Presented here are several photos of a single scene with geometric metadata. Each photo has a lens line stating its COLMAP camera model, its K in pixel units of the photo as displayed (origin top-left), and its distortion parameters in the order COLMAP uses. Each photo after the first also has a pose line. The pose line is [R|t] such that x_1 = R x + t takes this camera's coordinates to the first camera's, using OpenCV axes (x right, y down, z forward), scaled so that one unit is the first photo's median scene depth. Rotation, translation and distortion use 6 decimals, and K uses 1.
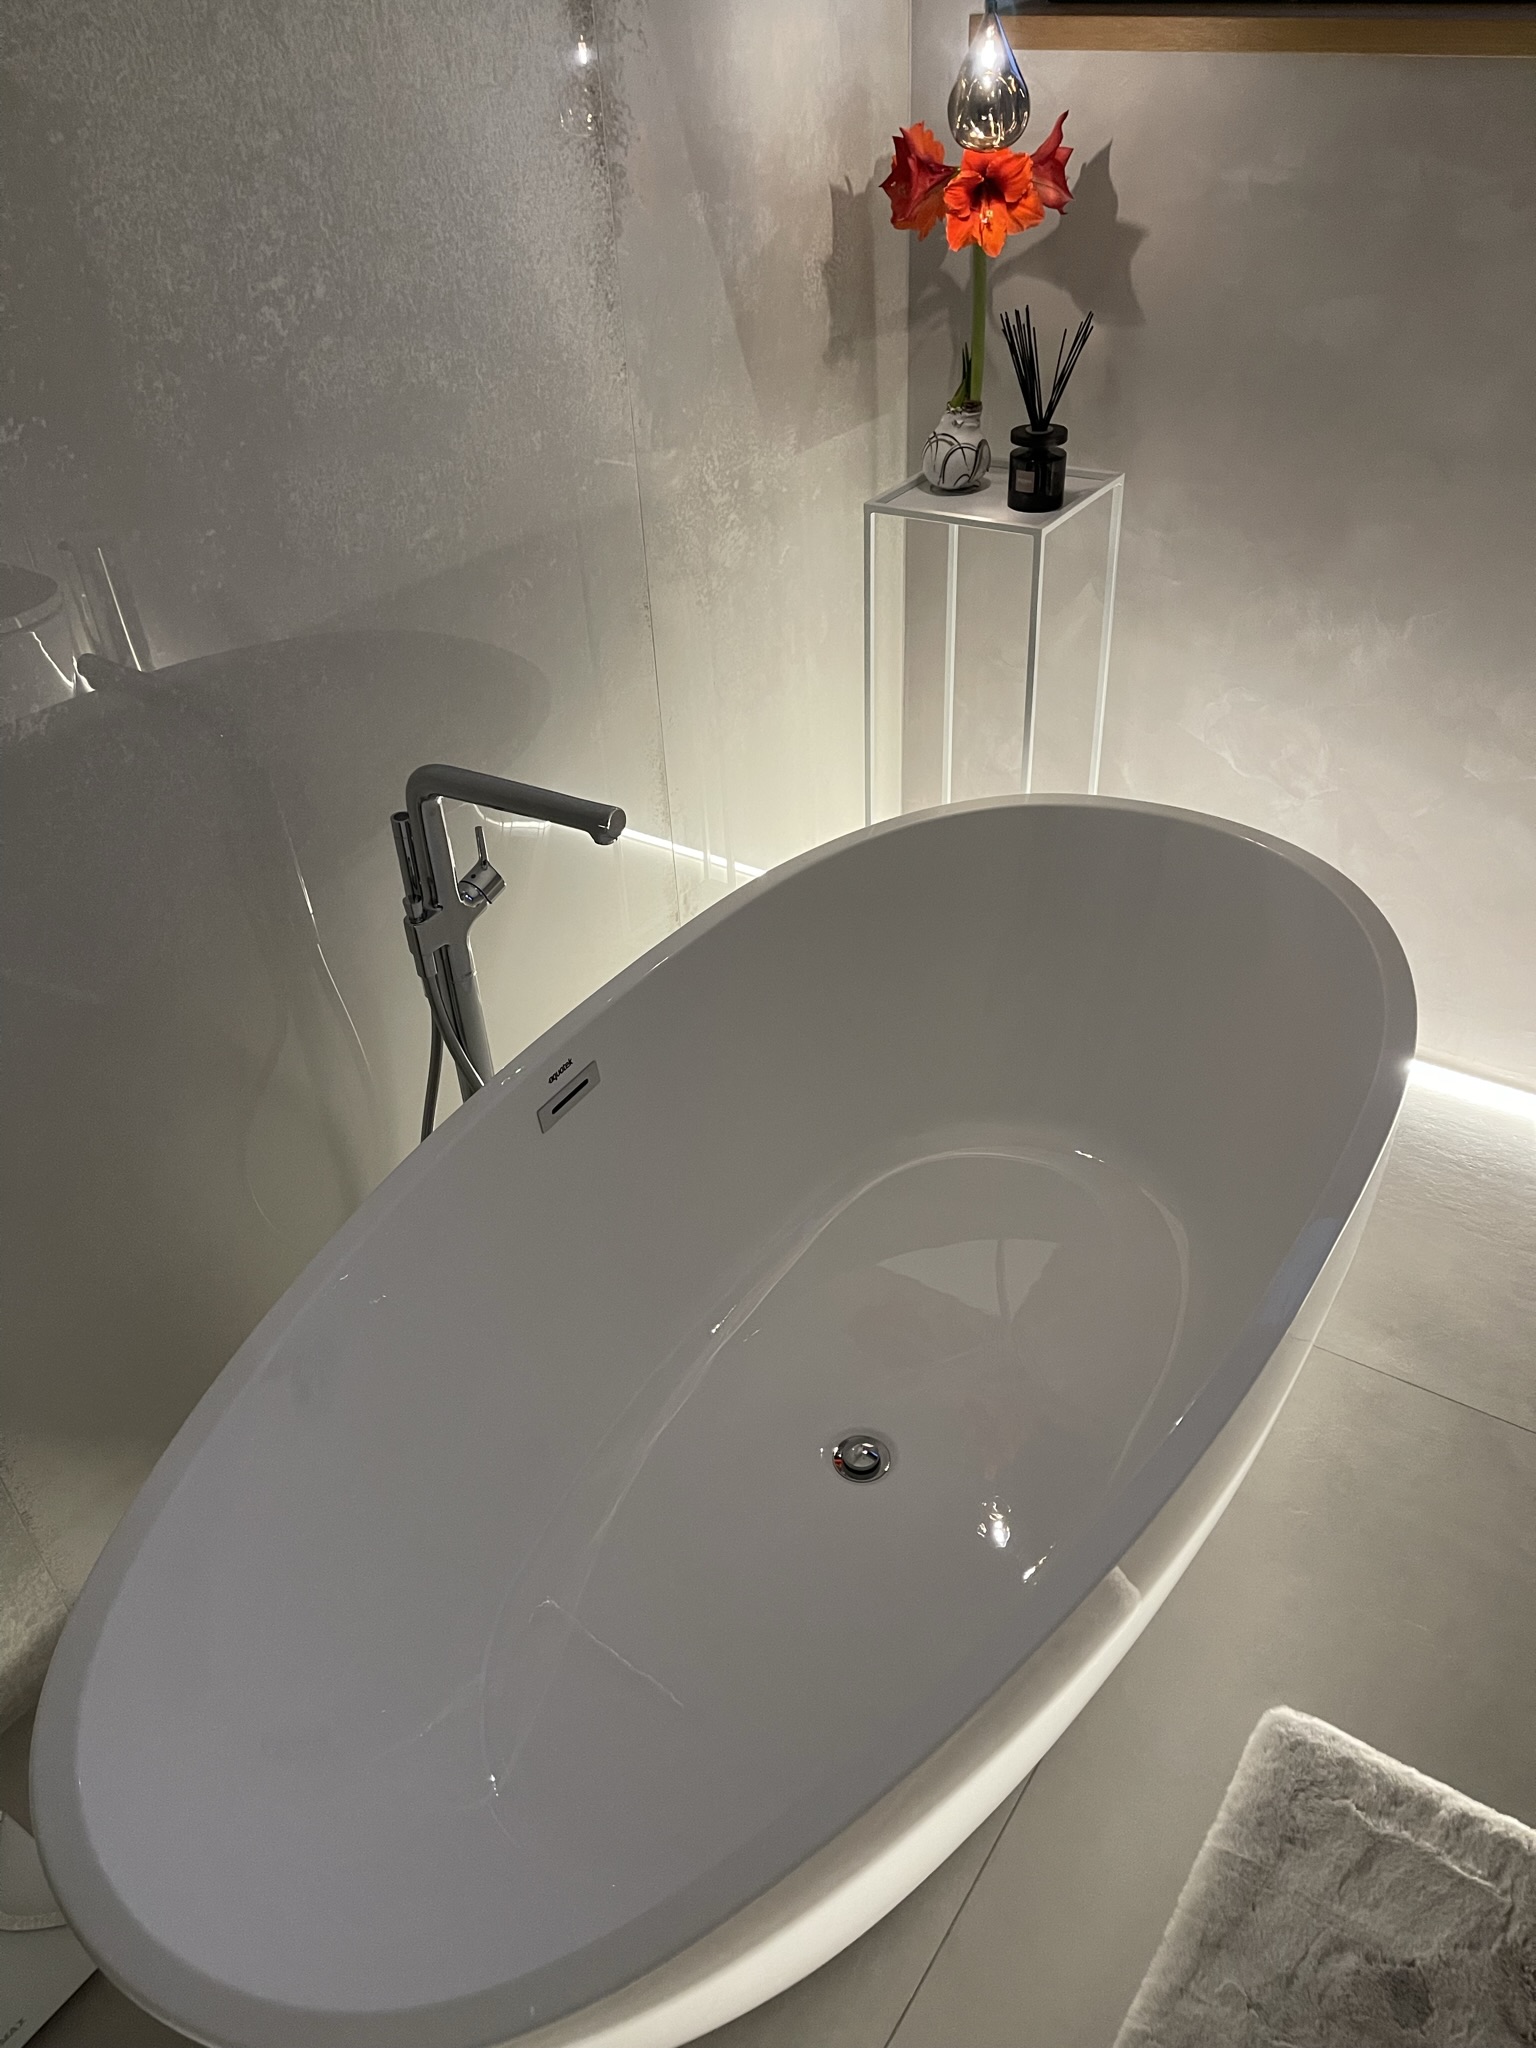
lens RADIAL K [[1585.6, 0, 768.0], [0, 1585.6, 1024.0], [0, 0, 1]] dist [0.175724, -0.218916]
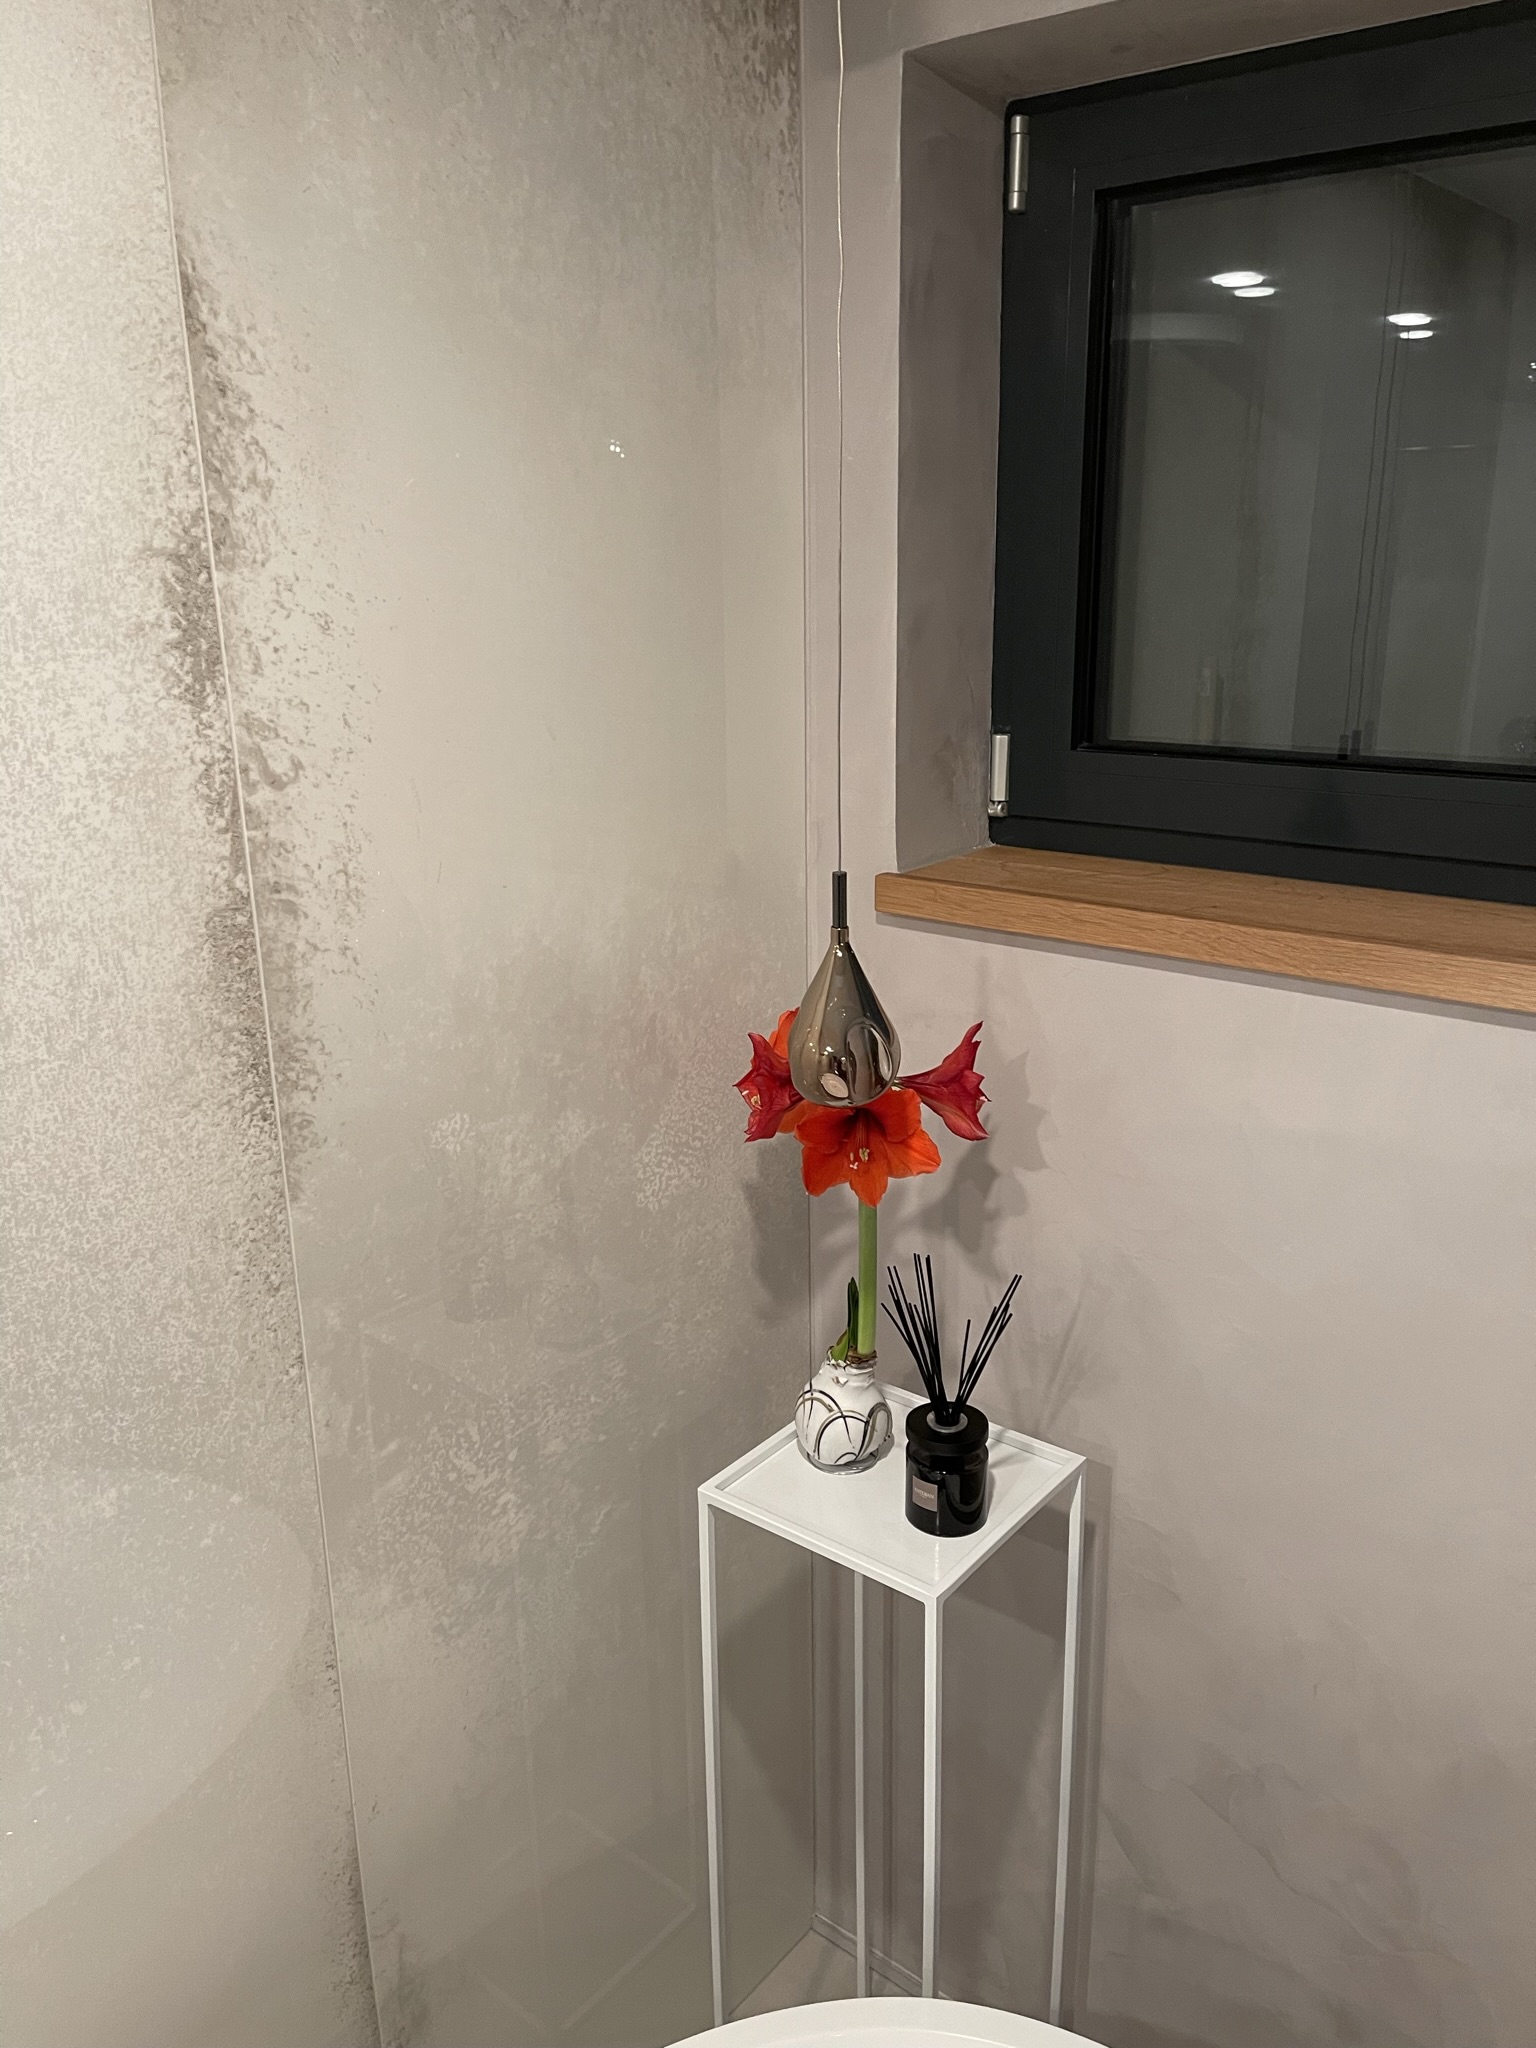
lens RADIAL K [[1585.6, 0, 768.0], [0, 1585.6, 1024.0], [0, 0, 1]] dist [0.175724, -0.218916]
pose [[0.994754, 0.052836, -0.087598, 0.145534], [-0.076448, 0.952944, -0.293350, -0.328477], [0.067976, 0.298507, 0.951983, 0.304800]]
